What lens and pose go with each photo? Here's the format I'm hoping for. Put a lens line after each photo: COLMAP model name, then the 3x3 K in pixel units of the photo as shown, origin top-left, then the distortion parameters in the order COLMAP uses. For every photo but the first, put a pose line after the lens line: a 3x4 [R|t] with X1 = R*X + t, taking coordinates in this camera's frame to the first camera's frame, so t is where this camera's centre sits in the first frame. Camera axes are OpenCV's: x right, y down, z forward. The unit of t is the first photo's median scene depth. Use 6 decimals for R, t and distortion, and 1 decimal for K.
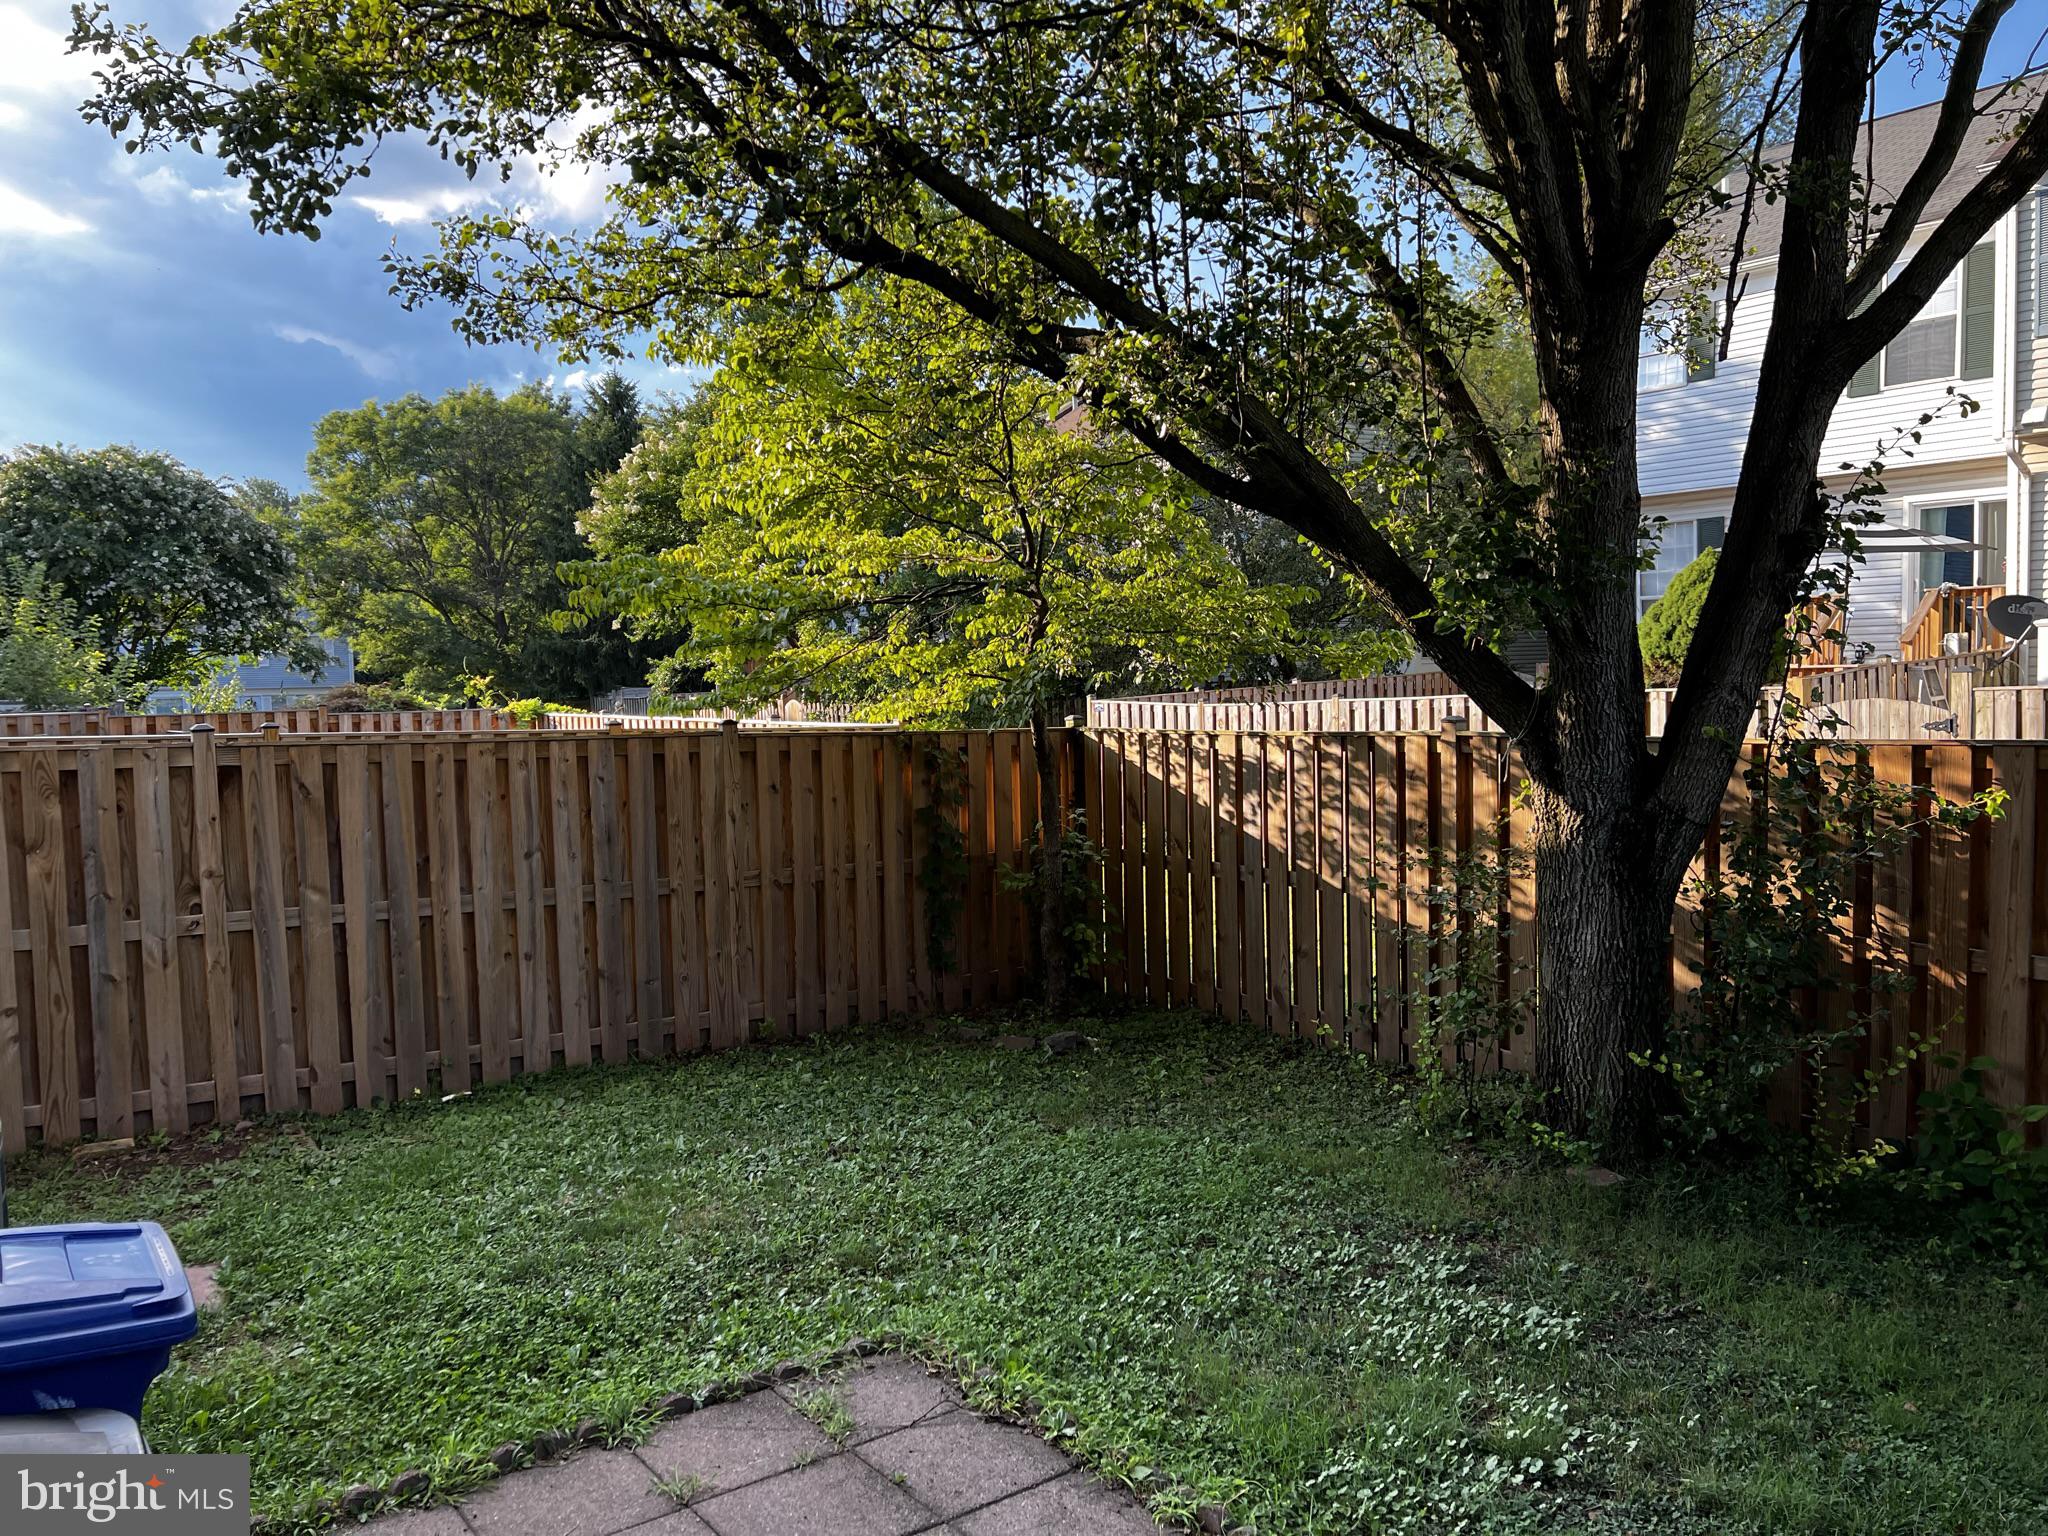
lens RADIAL K [[1547.8, 0, 1015.1], [0, 1547.8, 793.5], [0, 0, 1]] dist [0.053749, -0.052333]
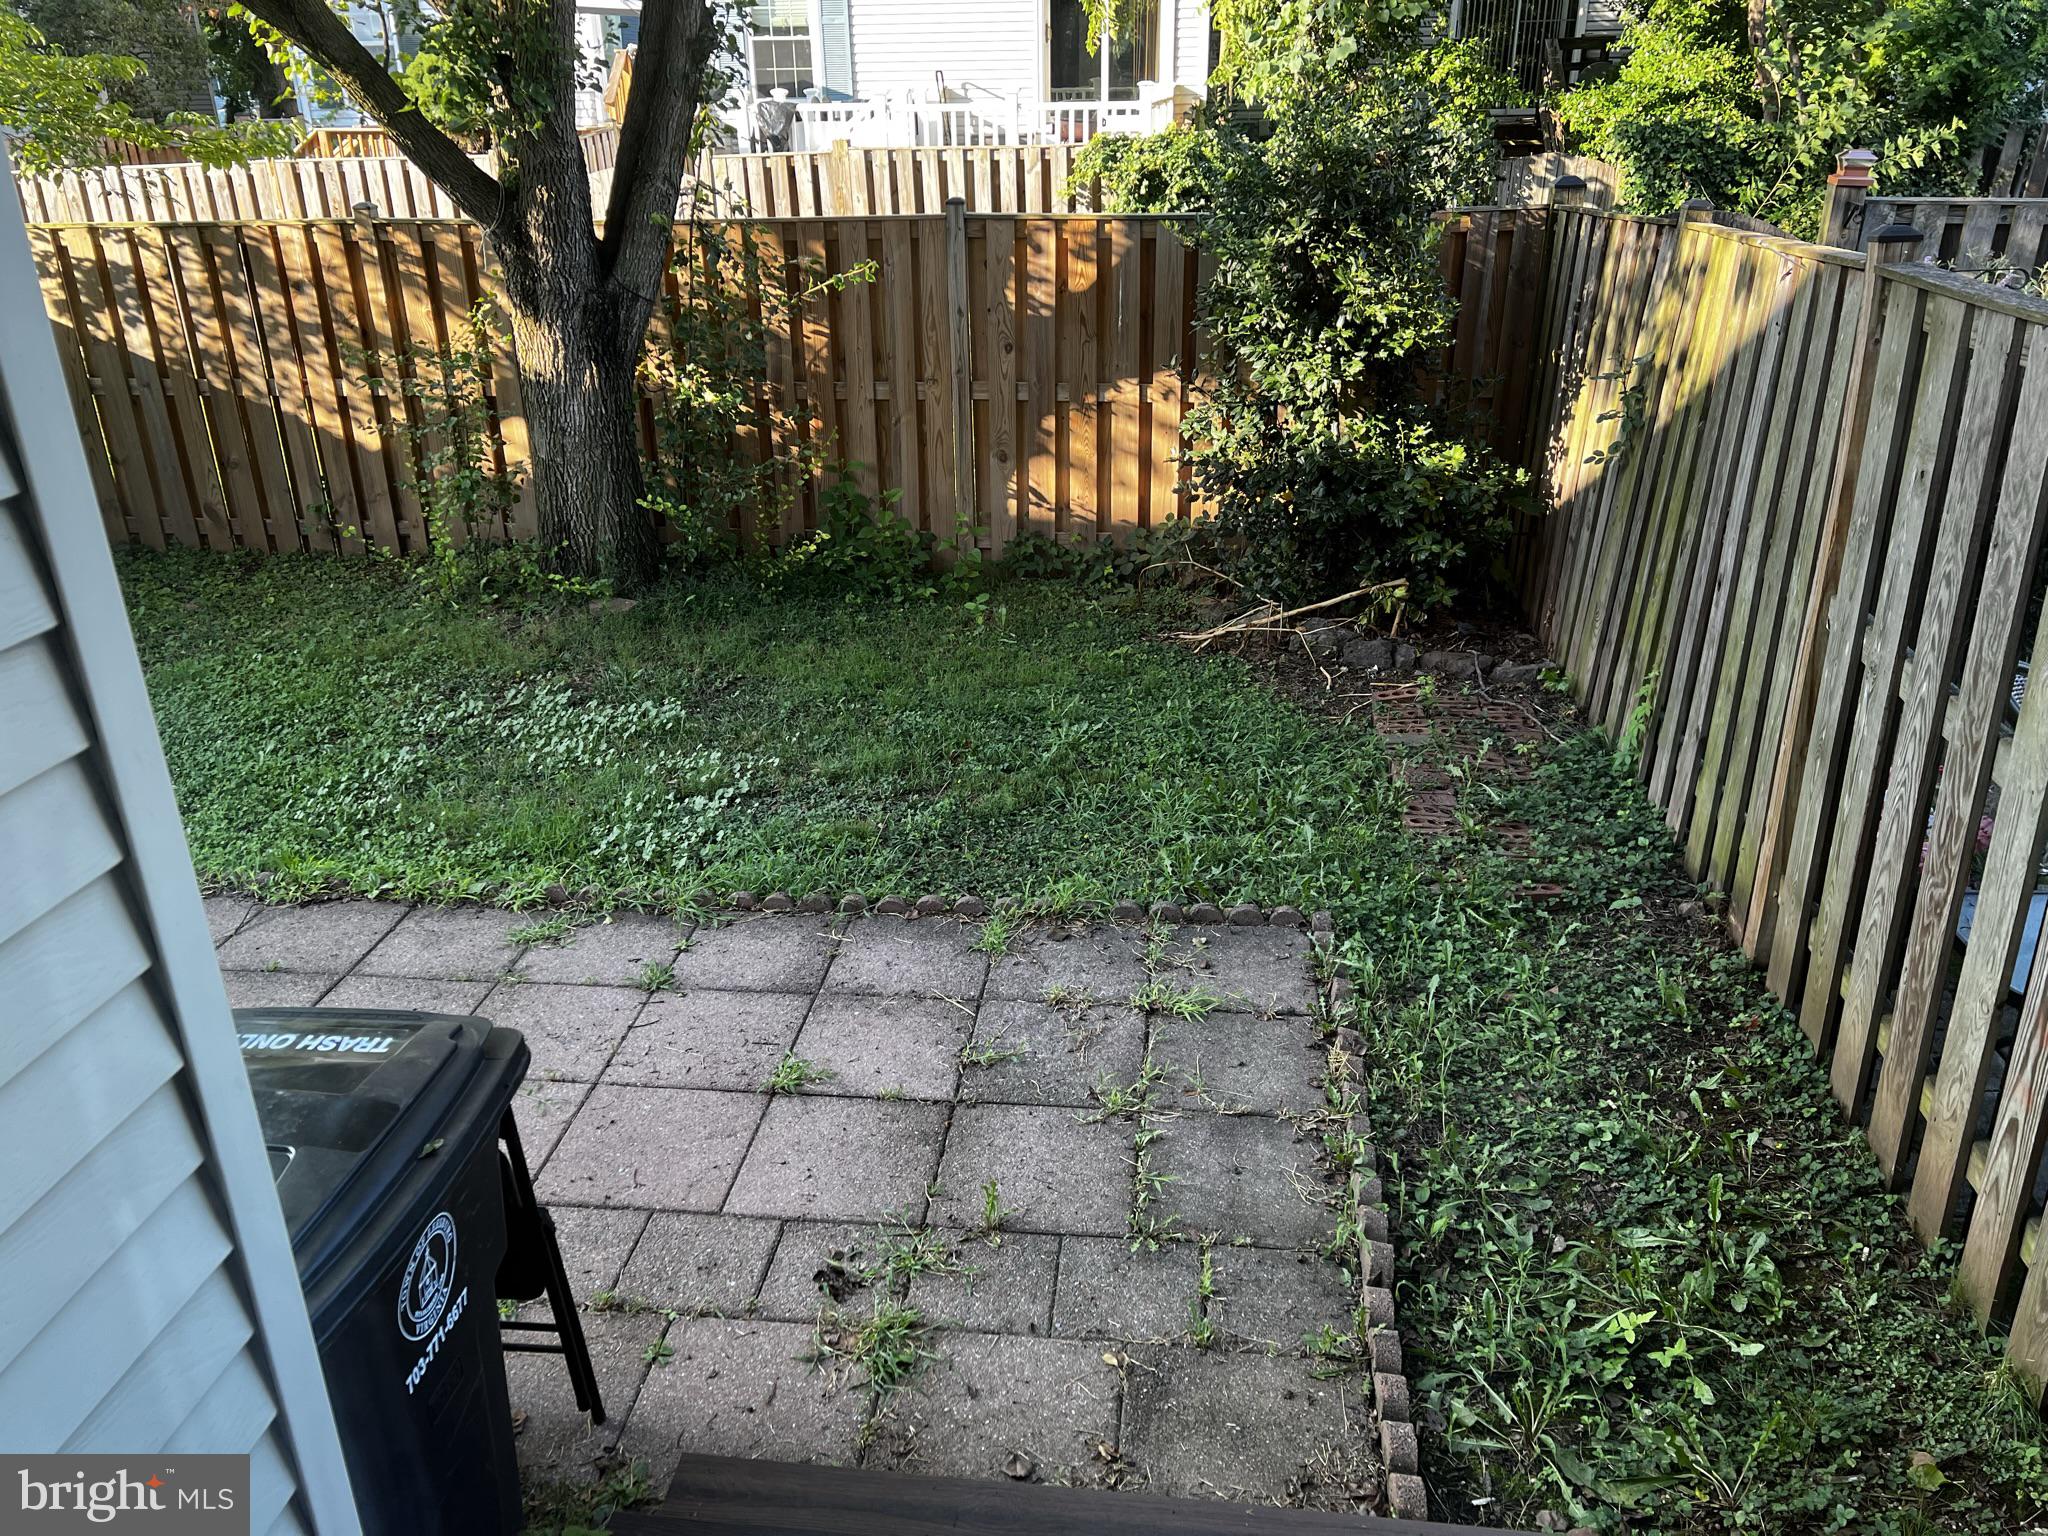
lens RADIAL K [[1547.8, 0, 1034.6], [0, 1547.8, 768.2], [0, 0, 1]] dist [0.053749, -0.052333]
pose [[0.682983, -0.280197, 0.674554, -0.268052], [0.054917, 0.940582, 0.335098, -0.027328], [-0.728367, -0.191822, 0.657789, -0.072913]]
